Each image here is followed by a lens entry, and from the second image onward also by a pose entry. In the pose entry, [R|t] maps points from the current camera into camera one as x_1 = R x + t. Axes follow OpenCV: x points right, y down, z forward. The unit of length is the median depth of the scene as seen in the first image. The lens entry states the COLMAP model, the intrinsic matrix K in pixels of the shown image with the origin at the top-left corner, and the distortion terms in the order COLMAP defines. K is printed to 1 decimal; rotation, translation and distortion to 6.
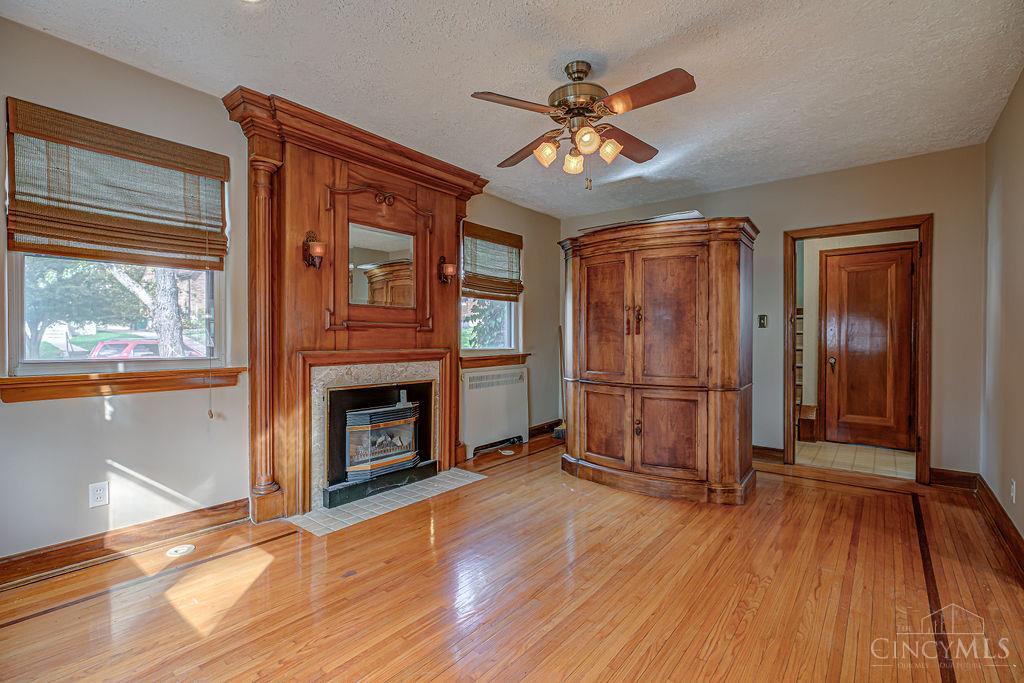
lens RADIAL K [[480.2, 0, 513.4], [0, 480.2, 340.7], [0, 0, 1]] dist [0.002868, -0.000257]
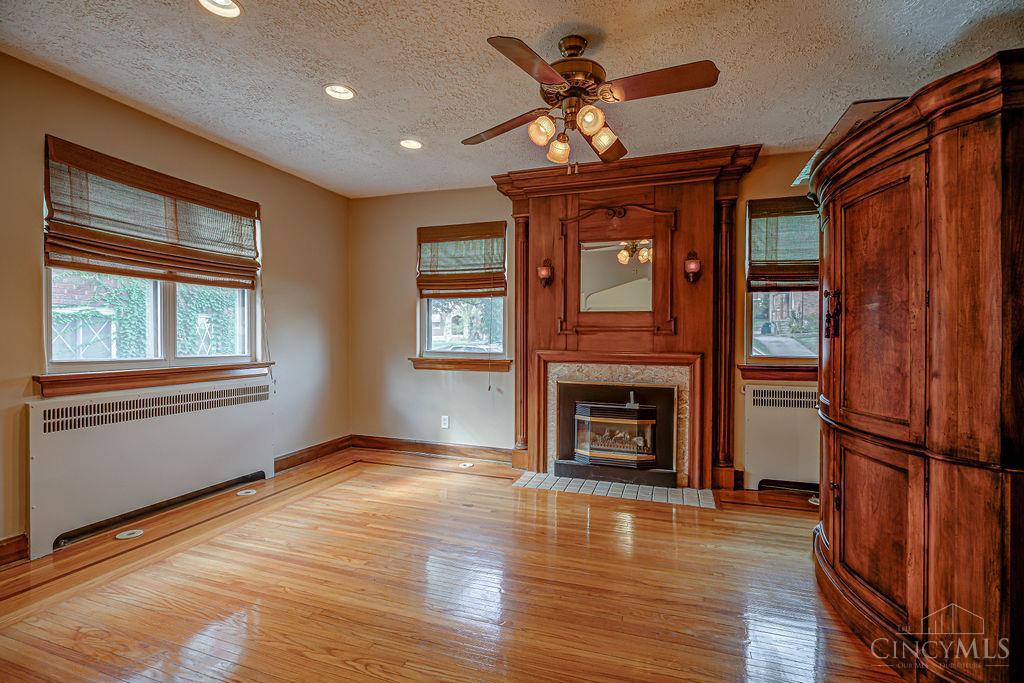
lens RADIAL K [[480.2, 0, 509.2], [0, 480.2, 339.9], [0, 0, 1]] dist [0.002868, -0.000257]
pose [[0.317098, 0.003915, -0.948385, 0.724176], [-0.013496, 0.999909, -0.000385, -0.004739], [0.948297, 0.012922, 0.317122, 0.454780]]
